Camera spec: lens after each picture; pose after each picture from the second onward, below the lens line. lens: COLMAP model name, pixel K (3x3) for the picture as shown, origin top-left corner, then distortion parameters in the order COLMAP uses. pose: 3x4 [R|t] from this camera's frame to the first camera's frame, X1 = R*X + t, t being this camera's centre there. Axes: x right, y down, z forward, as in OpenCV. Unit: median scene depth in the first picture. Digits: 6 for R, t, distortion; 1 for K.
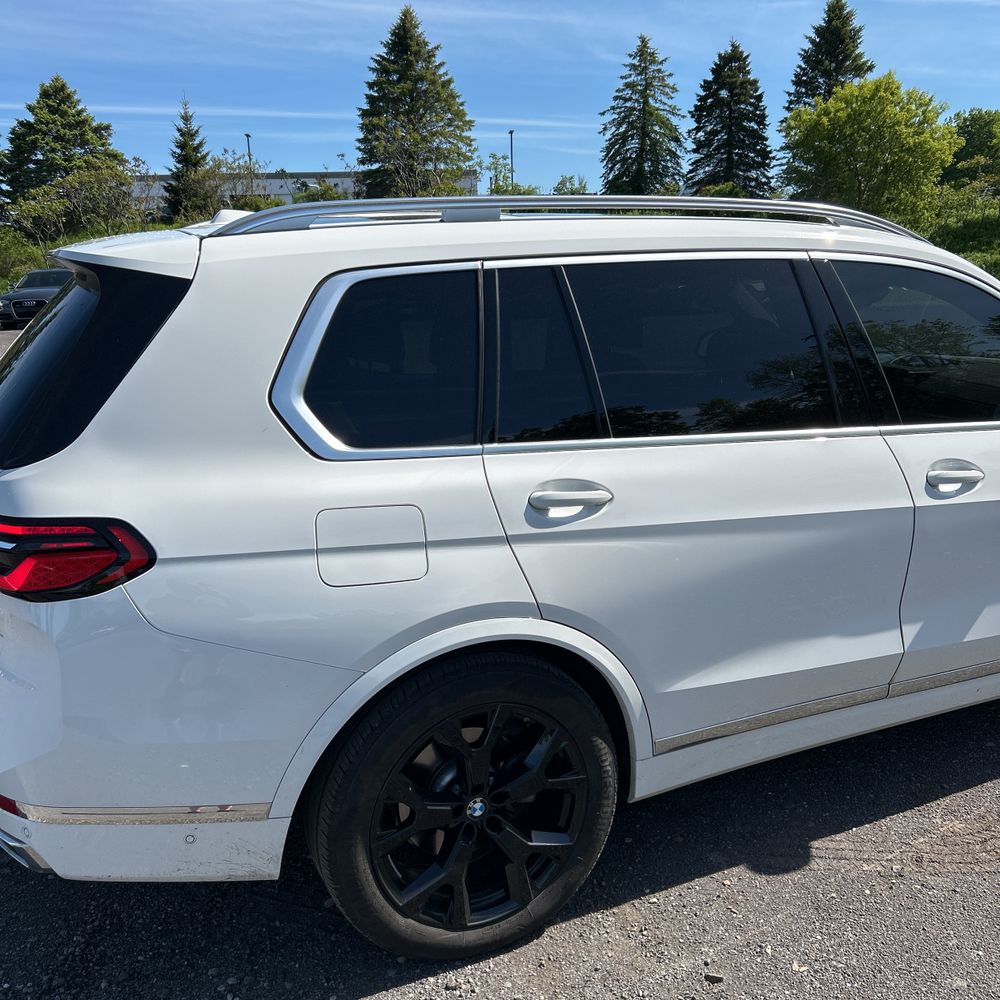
lens RADIAL K [[1018.6, 0, 498.9], [0, 1018.6, 492.0], [0, 0, 1]] dist [0.013683, 0.005590]
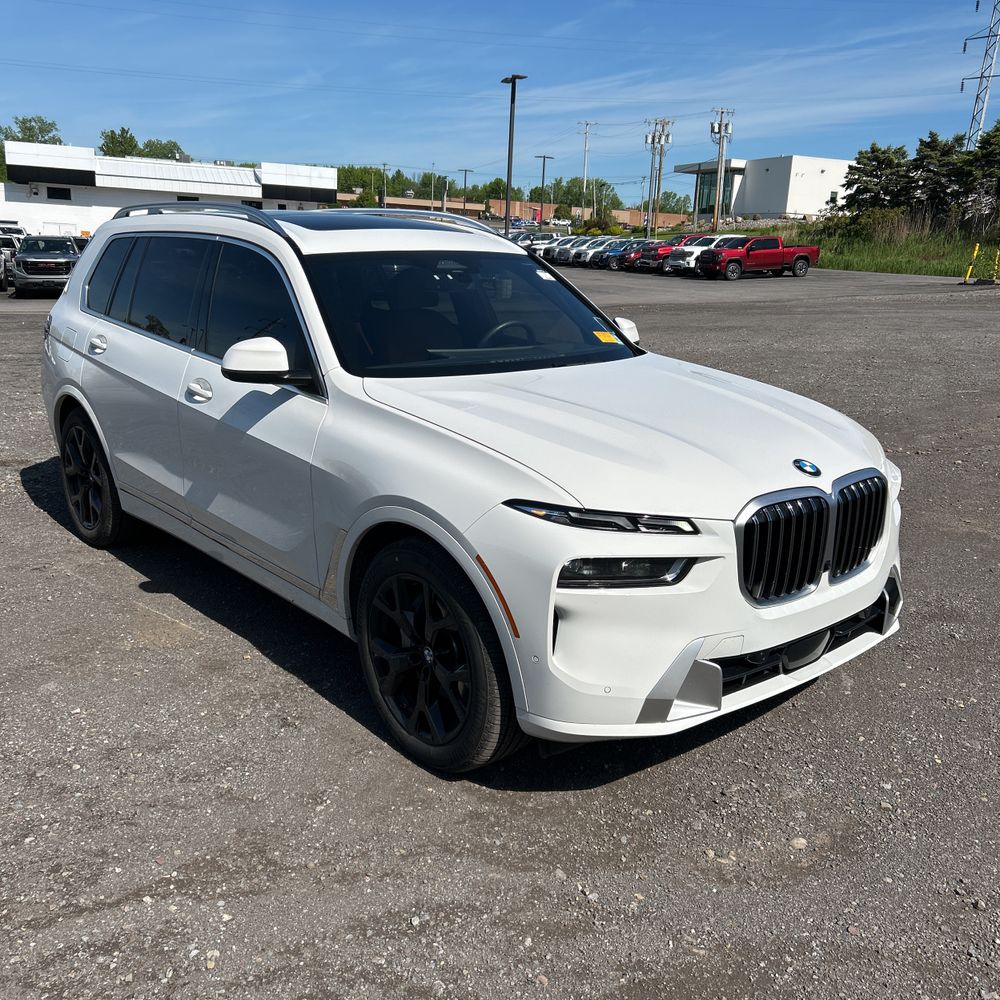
lens RADIAL K [[1002.5, 0, 511.5], [0, 1002.5, 500.5], [0, 0, 1]] dist [0.021843, -0.002062]
pose [[0.285716, 0.271909, -0.918930, 1.882013], [-0.244985, 0.947764, 0.204269, -0.262723], [0.926471, 0.166761, 0.337405, 0.918705]]
